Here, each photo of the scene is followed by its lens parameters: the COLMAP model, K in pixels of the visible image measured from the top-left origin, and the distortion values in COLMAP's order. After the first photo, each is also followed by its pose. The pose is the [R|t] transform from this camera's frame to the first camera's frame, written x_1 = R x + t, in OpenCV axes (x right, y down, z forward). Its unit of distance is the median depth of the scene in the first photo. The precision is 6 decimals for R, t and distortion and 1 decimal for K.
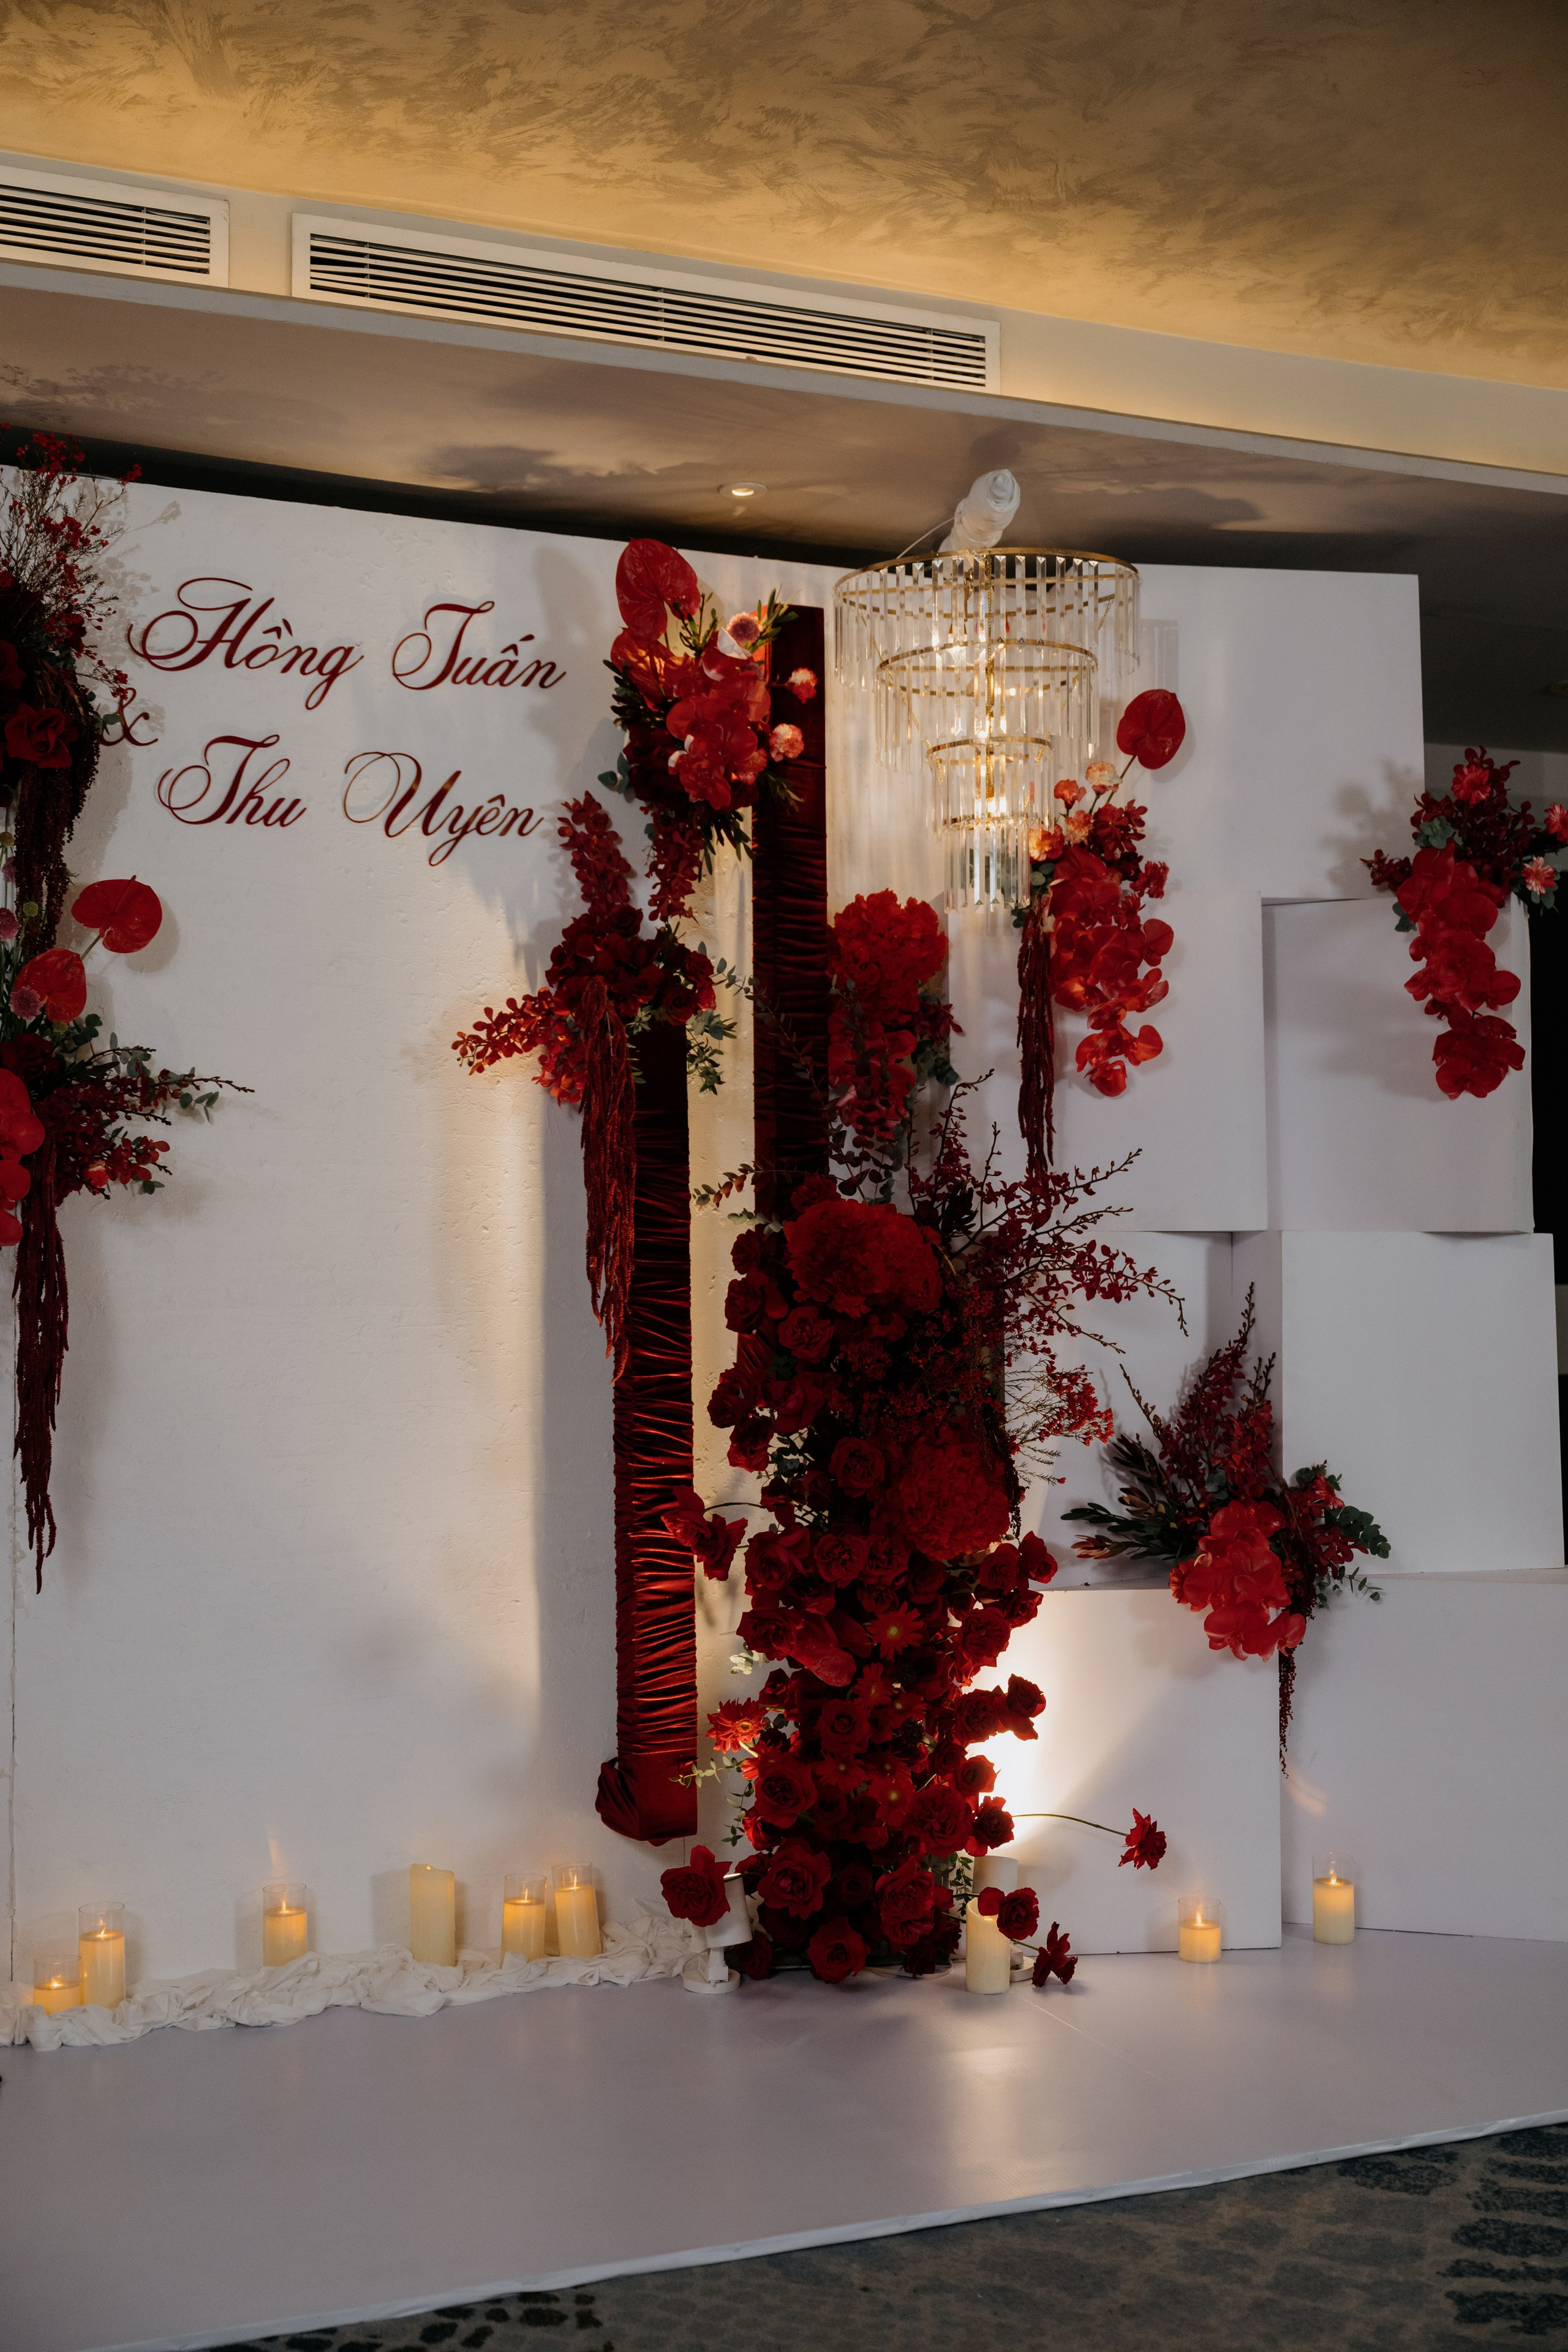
lens RADIAL K [[2613.6, 0, 779.7], [0, 2613.6, 1180.0], [0, 0, 1]] dist [0.006614, 0.000000]
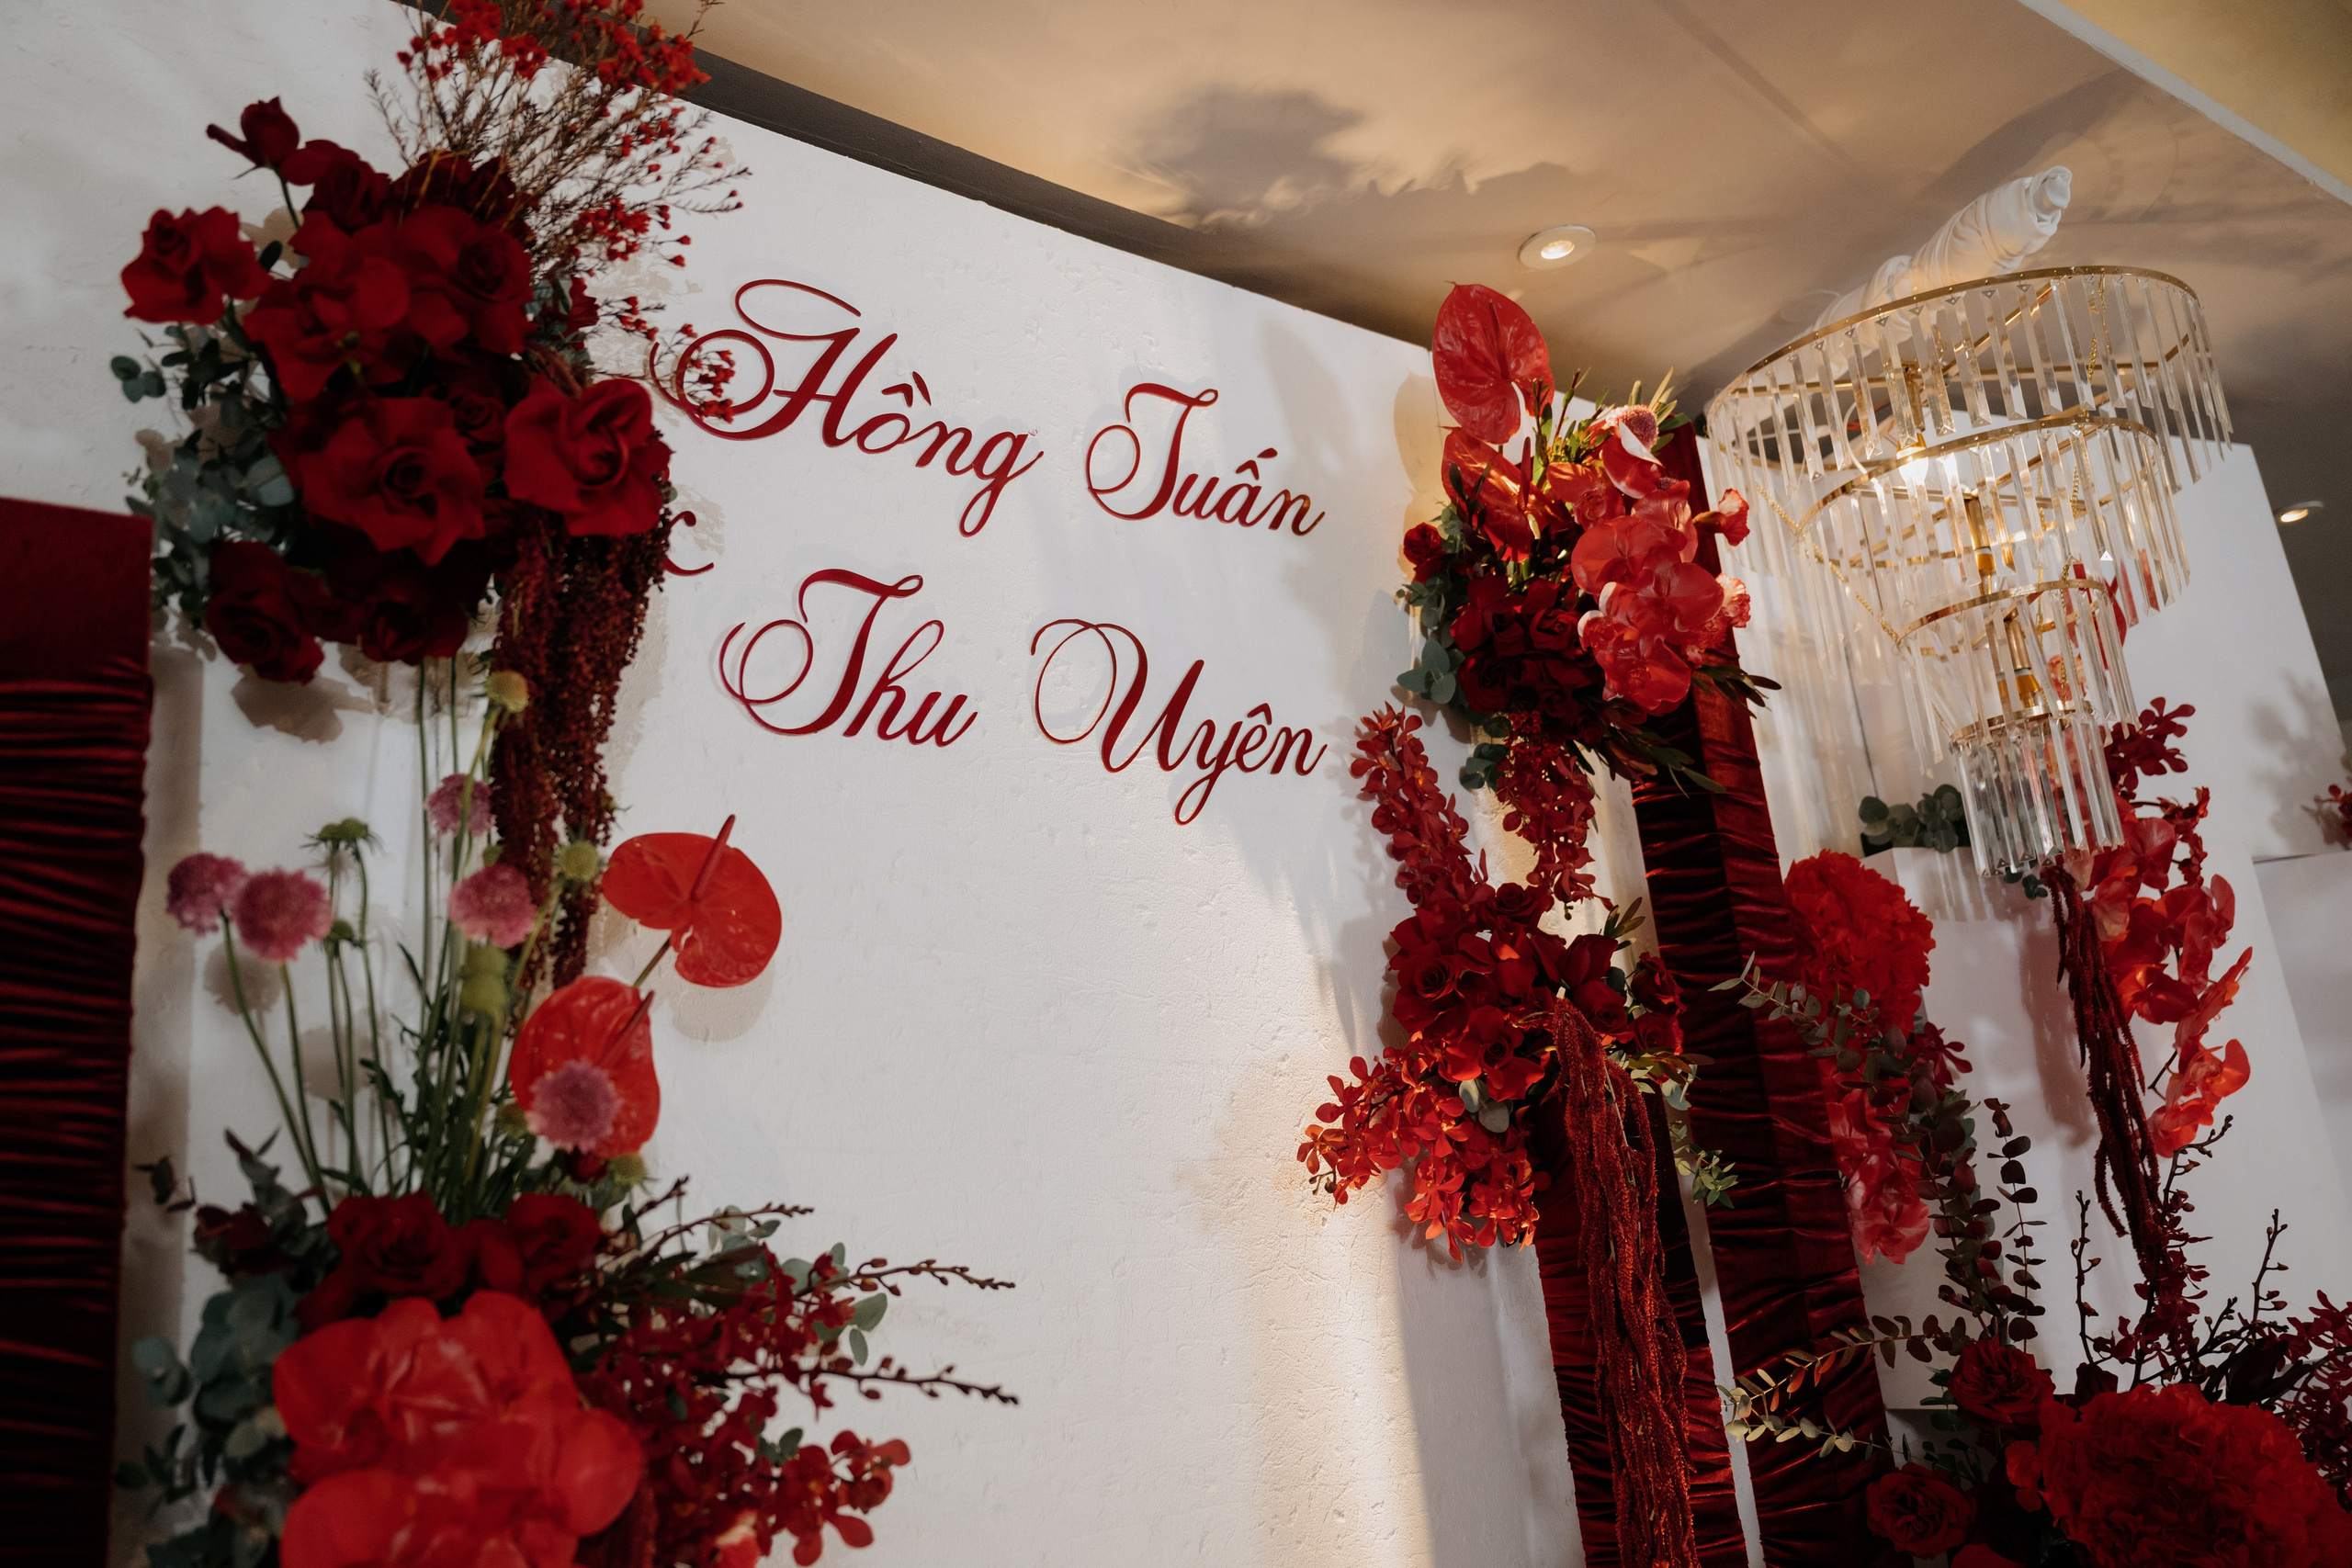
lens RADIAL K [[2084.9, 0, 1249.1], [0, 2084.9, 753.4], [0, 0, 1]] dist [-0.010719, 0.004998]
pose [[0.961574, -0.028857, 0.273026, -0.237146], [0.094684, 0.968305, -0.231127, -0.033278], [-0.257703, 0.248096, 0.933829, 0.589964]]
